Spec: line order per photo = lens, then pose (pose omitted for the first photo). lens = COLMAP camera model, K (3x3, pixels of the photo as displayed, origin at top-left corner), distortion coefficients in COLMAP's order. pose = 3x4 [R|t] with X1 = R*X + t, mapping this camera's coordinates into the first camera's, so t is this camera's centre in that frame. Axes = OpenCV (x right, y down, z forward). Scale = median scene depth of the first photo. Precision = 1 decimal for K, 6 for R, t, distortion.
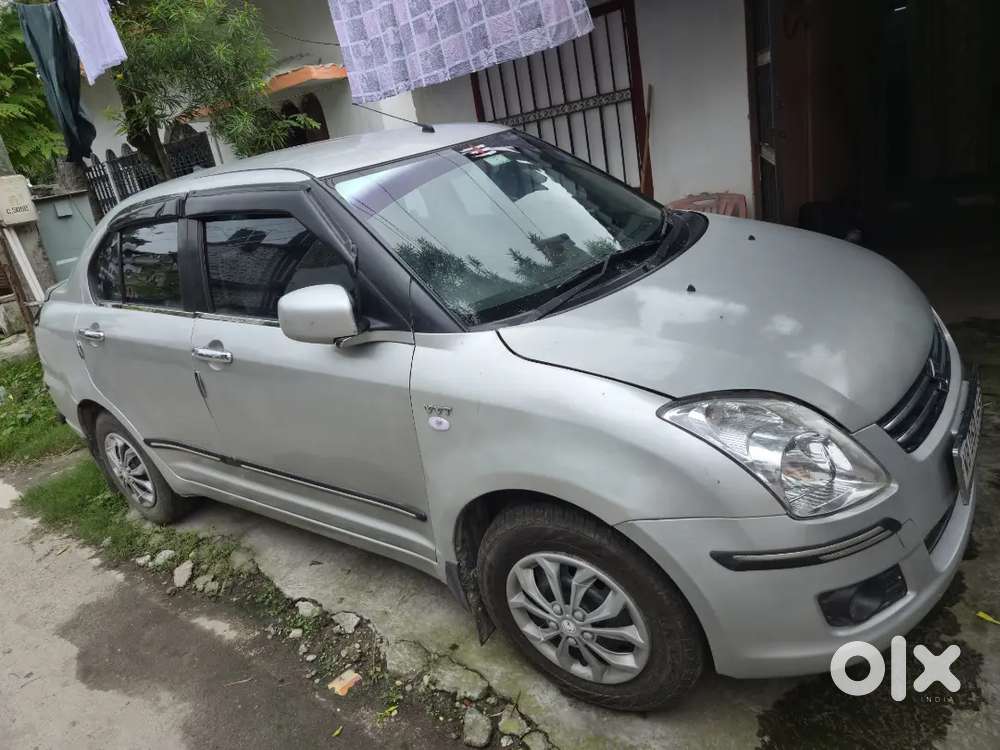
lens RADIAL K [[669.4, 0, 490.9], [0, 669.4, 336.7], [0, 0, 1]] dist [0.053978, -0.035133]
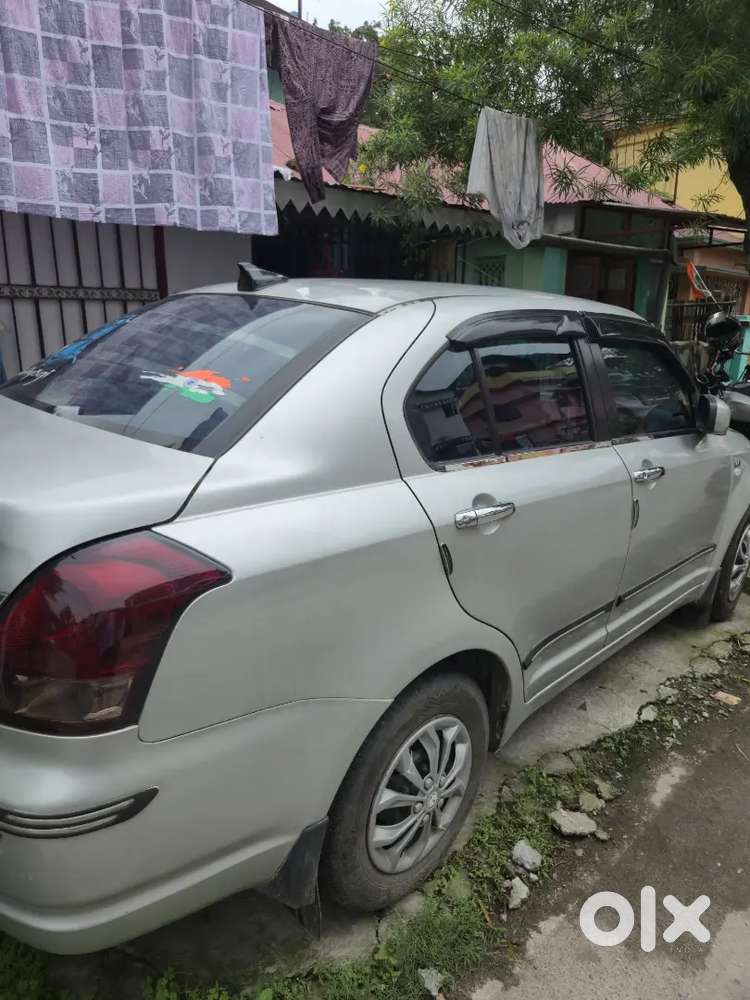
lens RADIAL K [[669.4, 0, 373.7], [0, 669.4, 485.6], [0, 0, 1]] dist [0.053978, -0.035133]
pose [[0.134951, -0.057406, 0.989188, -1.418900], [0.251132, 0.967705, 0.021899, -0.075851], [-0.958499, 0.245461, 0.145009, 1.228207]]
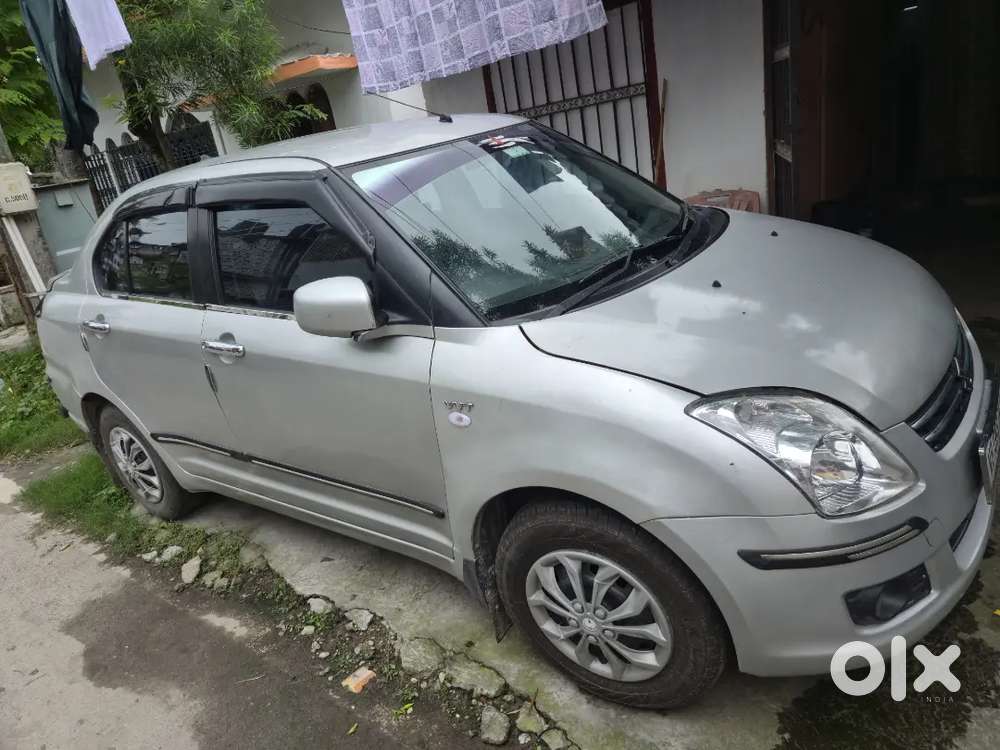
lens RADIAL K [[669.4, 0, 505.3], [0, 669.4, 345.8], [0, 0, 1]] dist [0.053978, -0.035133]
pose [[0.999789, 0.008191, 0.018819, -0.022009], [-0.008526, 0.999805, 0.017794, 0.002525], [-0.018670, -0.017951, 0.999665, 0.013859]]
